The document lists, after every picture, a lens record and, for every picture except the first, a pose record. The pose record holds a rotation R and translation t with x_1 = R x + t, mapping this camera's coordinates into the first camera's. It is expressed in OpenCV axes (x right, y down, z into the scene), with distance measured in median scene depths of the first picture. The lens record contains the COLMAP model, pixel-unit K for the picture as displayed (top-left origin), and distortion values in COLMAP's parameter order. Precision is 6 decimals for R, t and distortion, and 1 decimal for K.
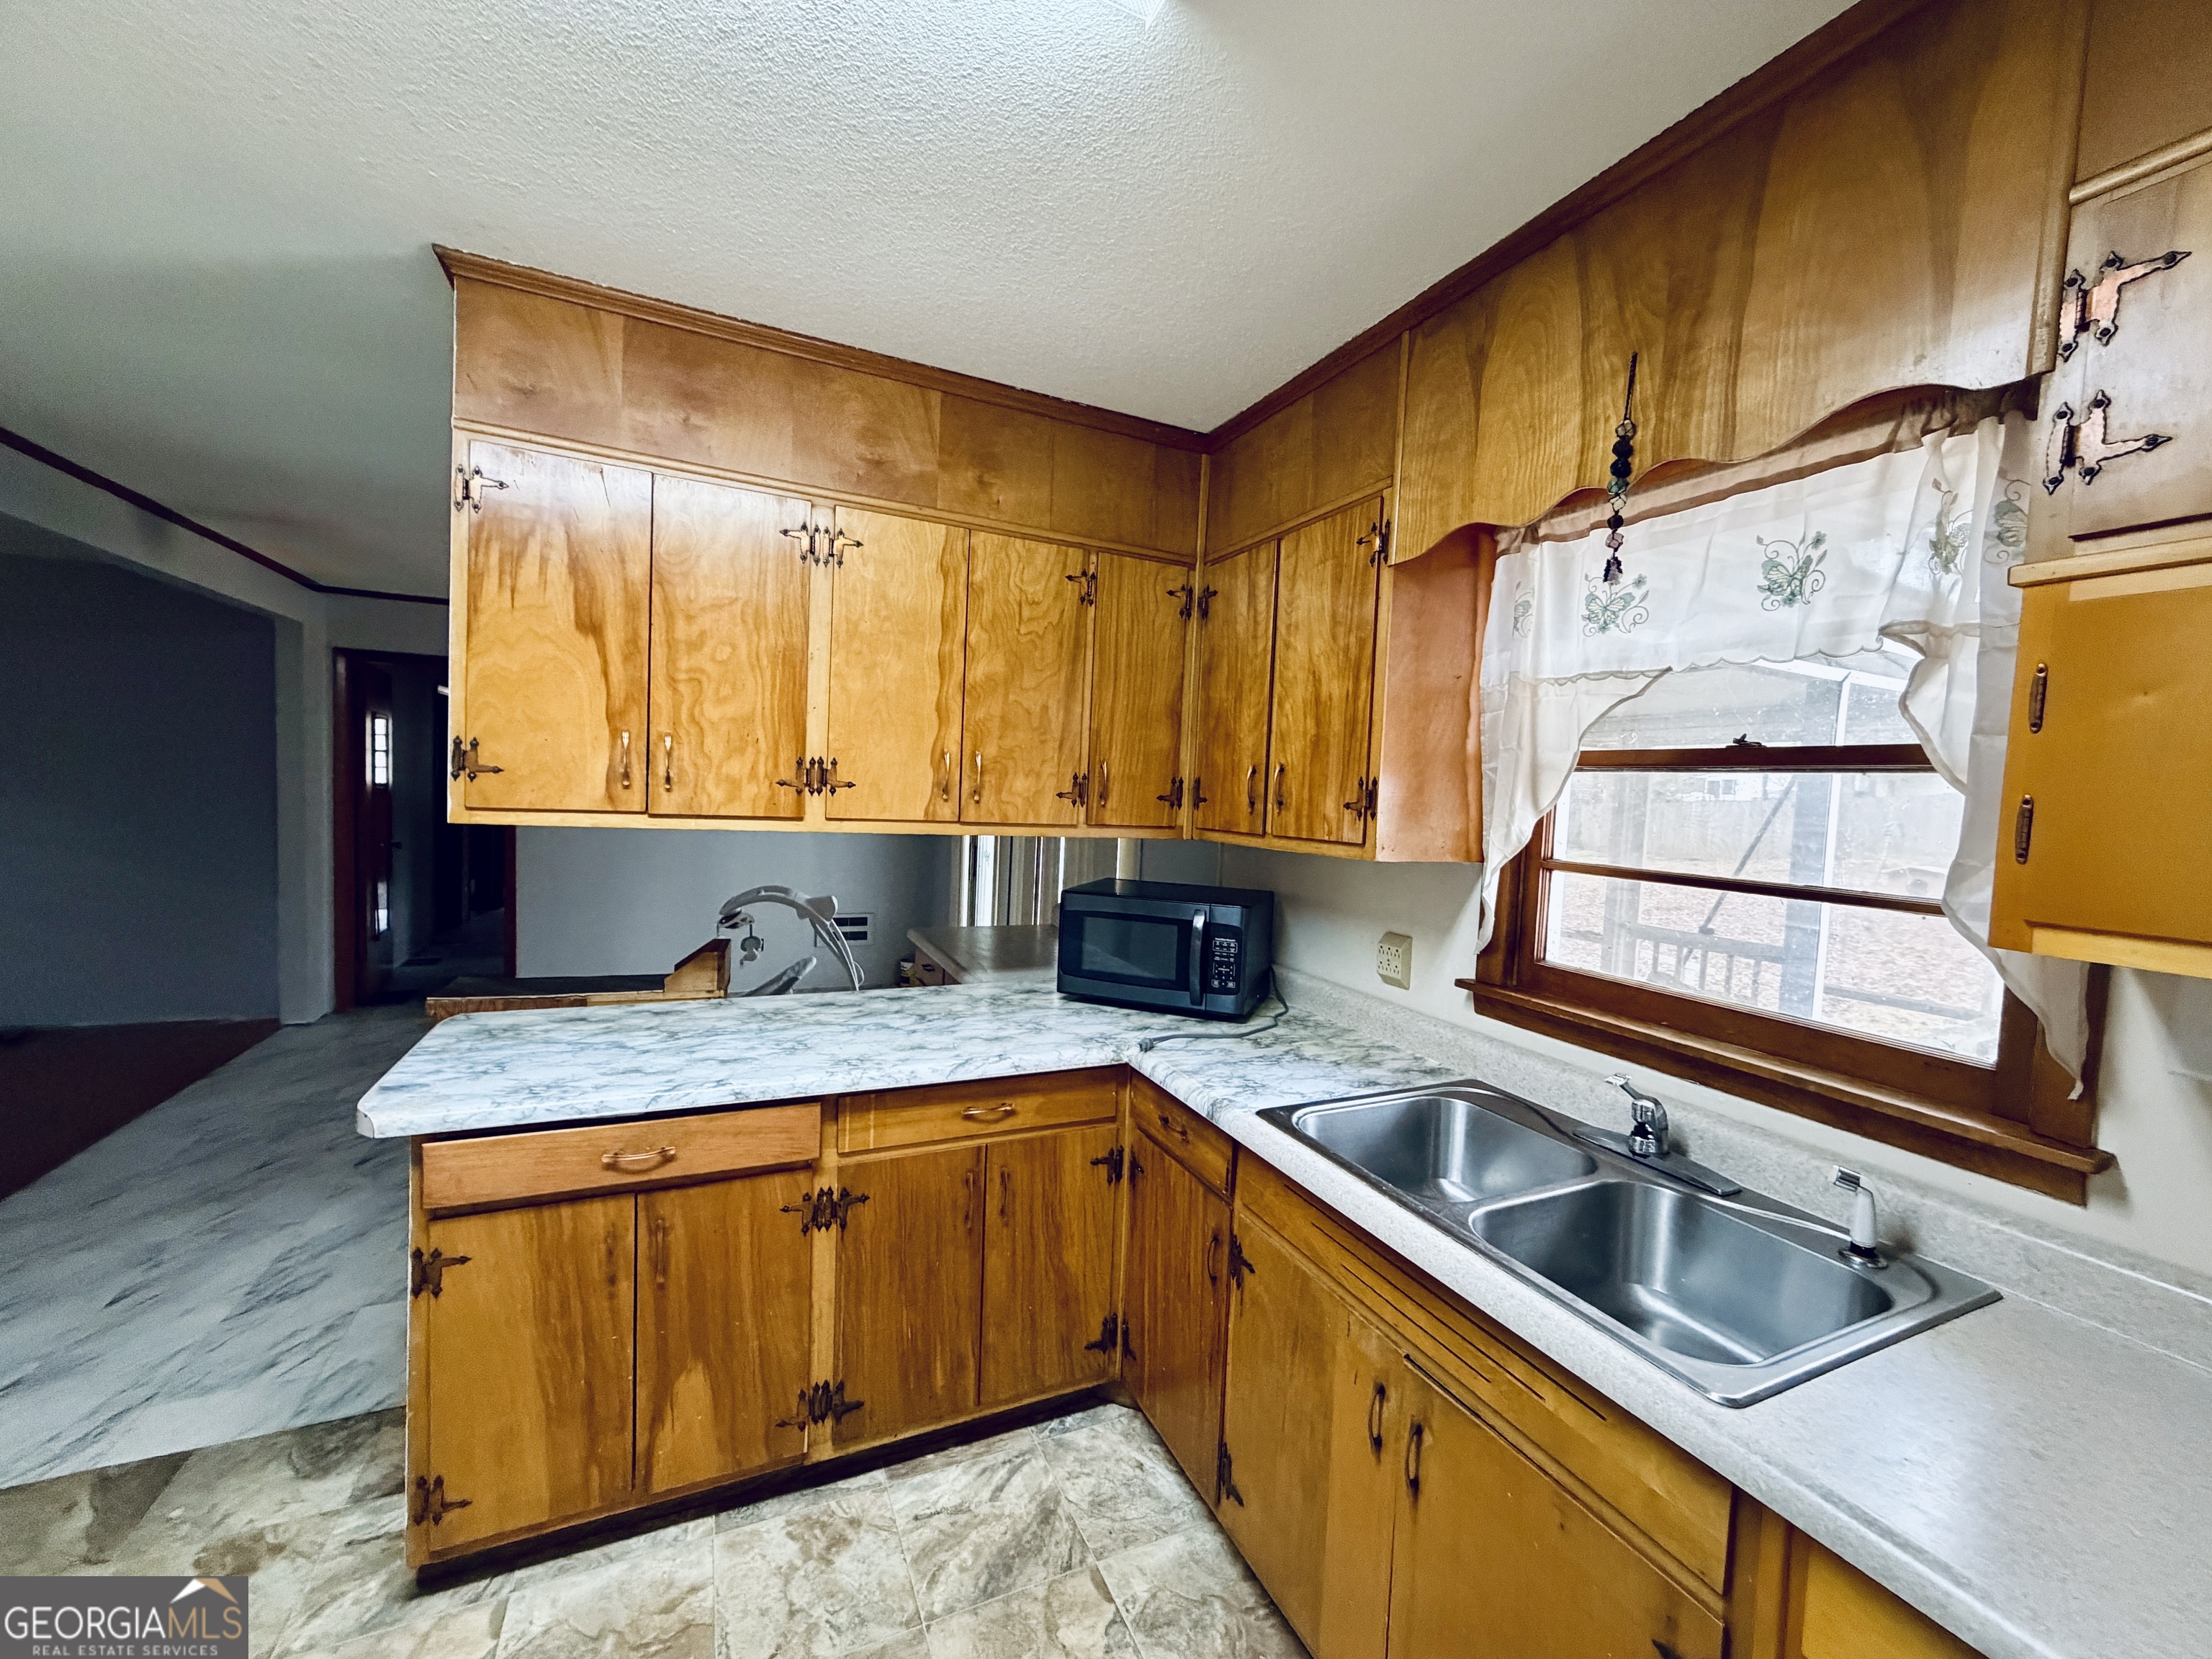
lens RADIAL K [[871.9, 0, 1107.5], [0, 871.9, 831.5], [0, 0, 1]] dist [-0.003528, 0.000052]
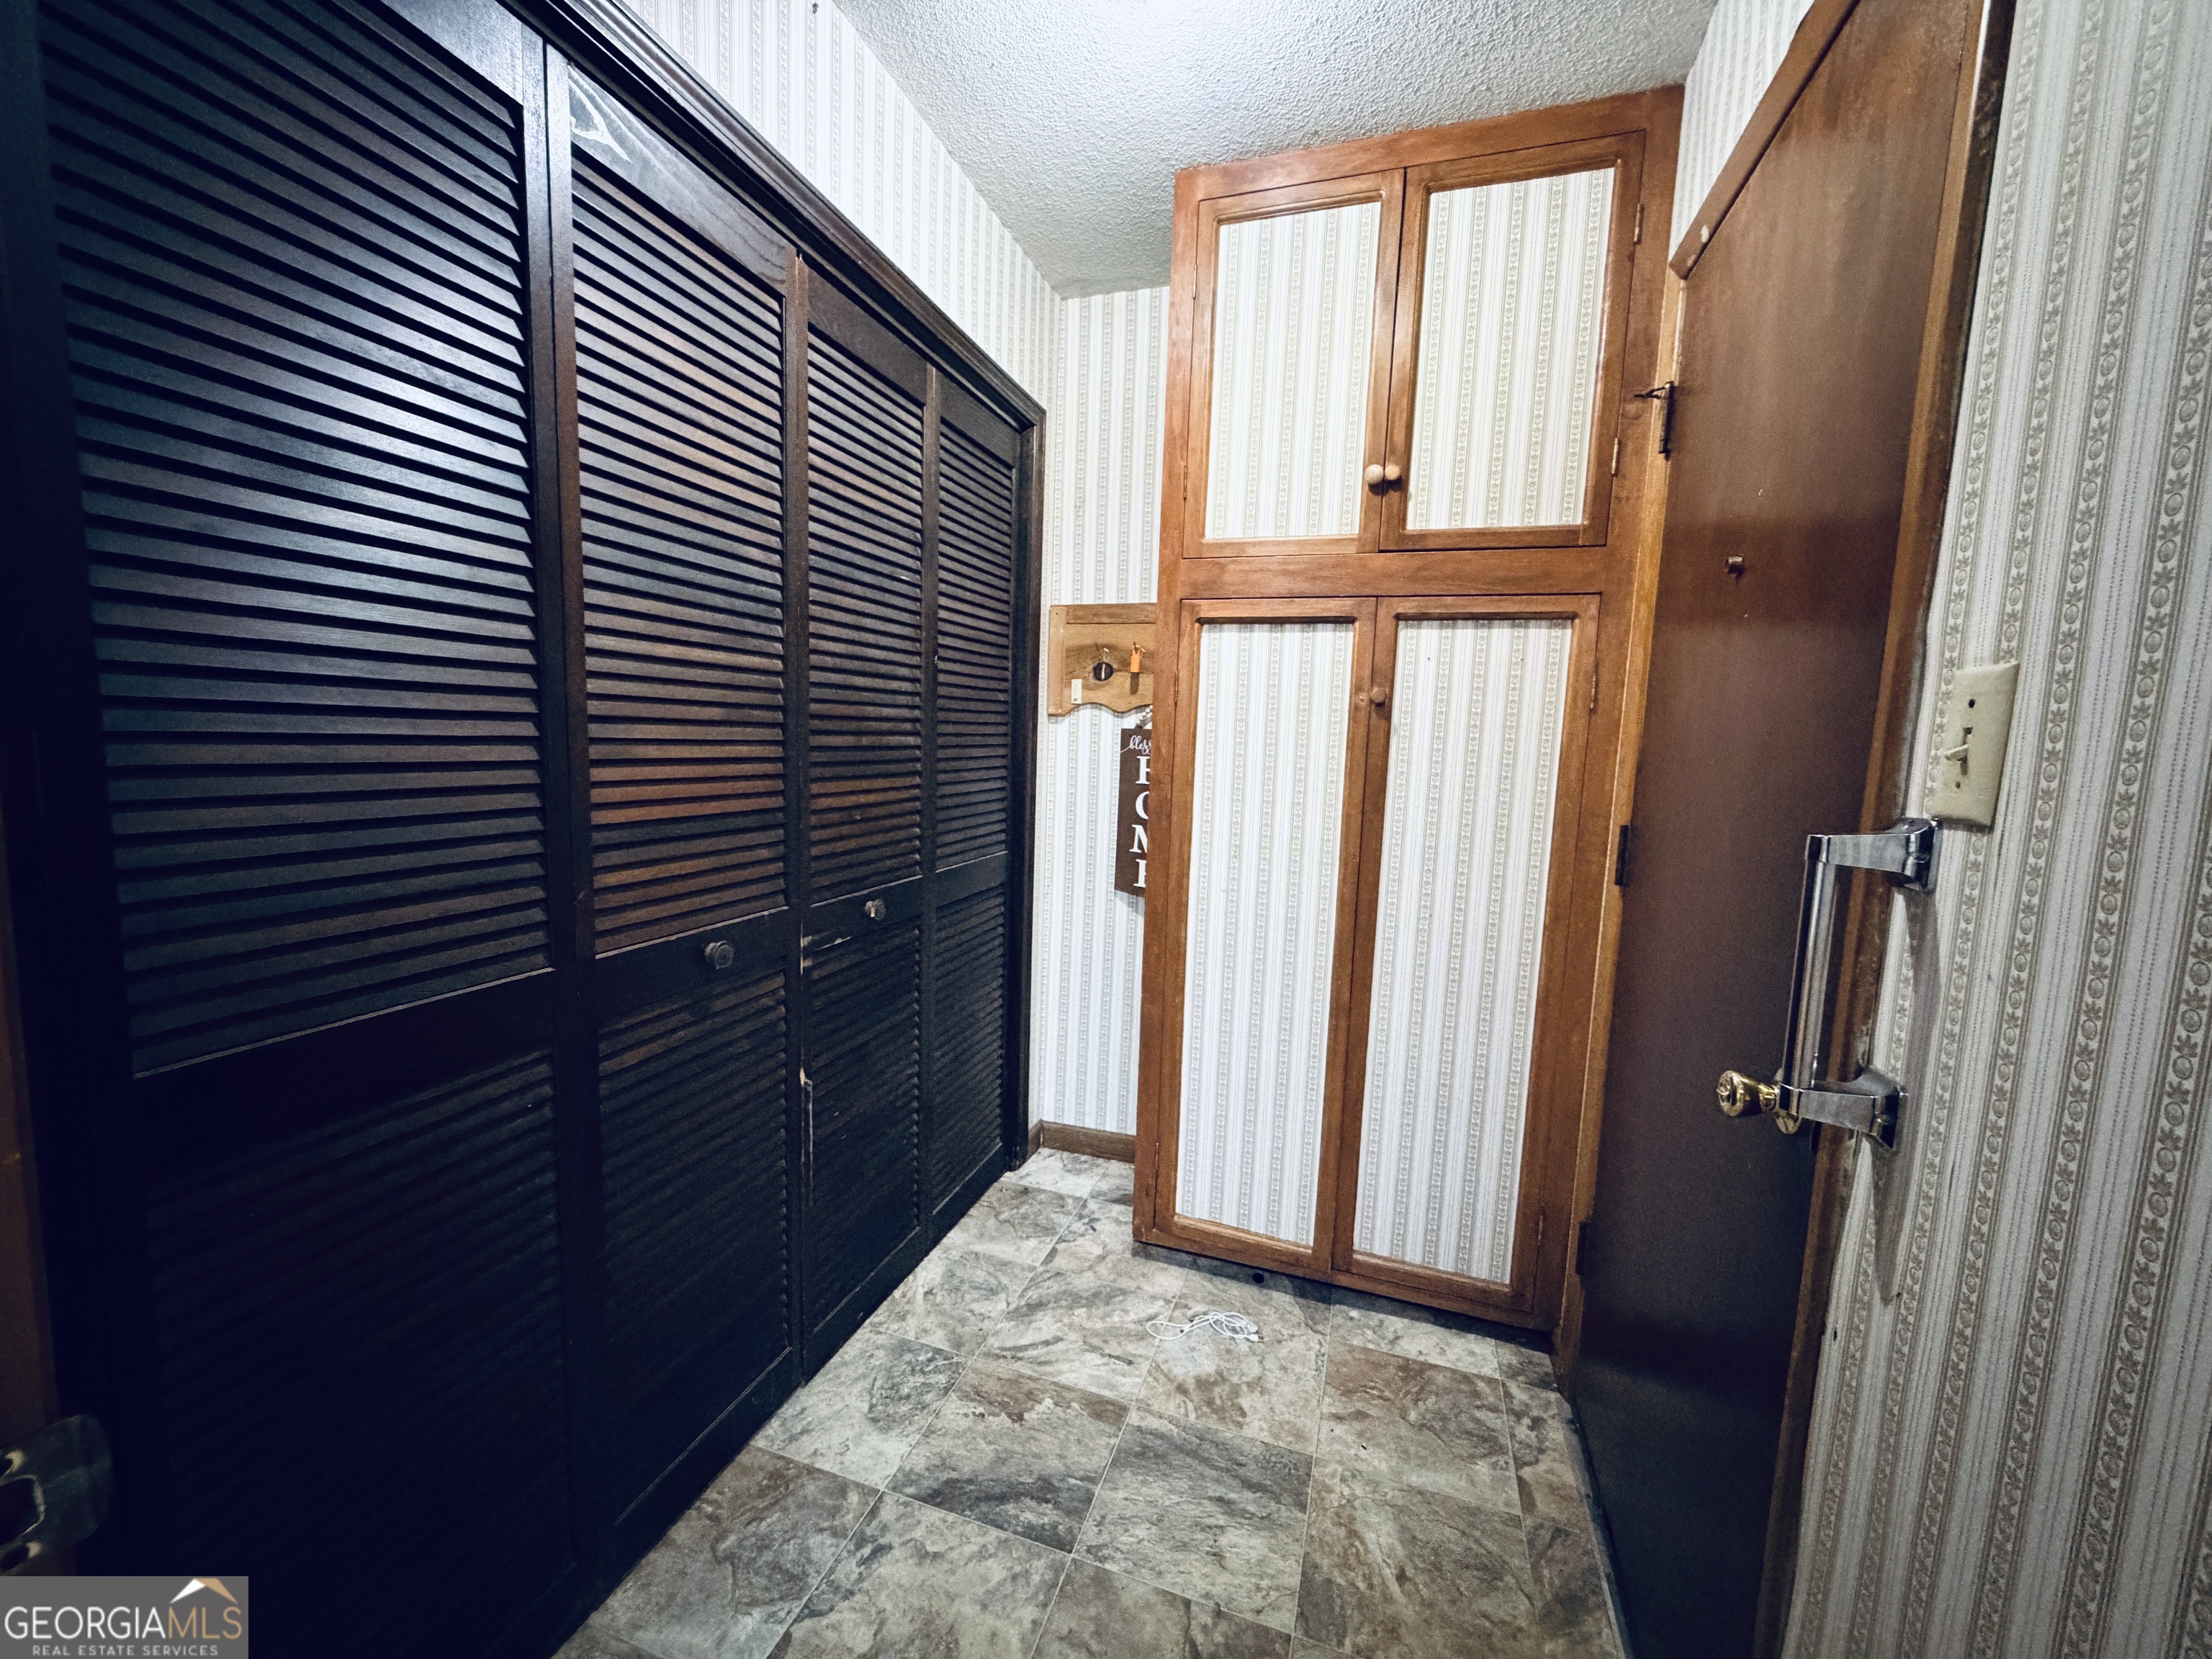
lens RADIAL K [[871.9, 0, 1100.6], [0, 871.9, 827.8], [0, 0, 1]] dist [-0.003528, 0.000052]
pose [[-0.720070, -0.139080, 0.679820, -0.810860], [-0.027287, 0.984625, 0.172535, 0.014655], [-0.693365, 0.105687, -0.712794, 1.717214]]
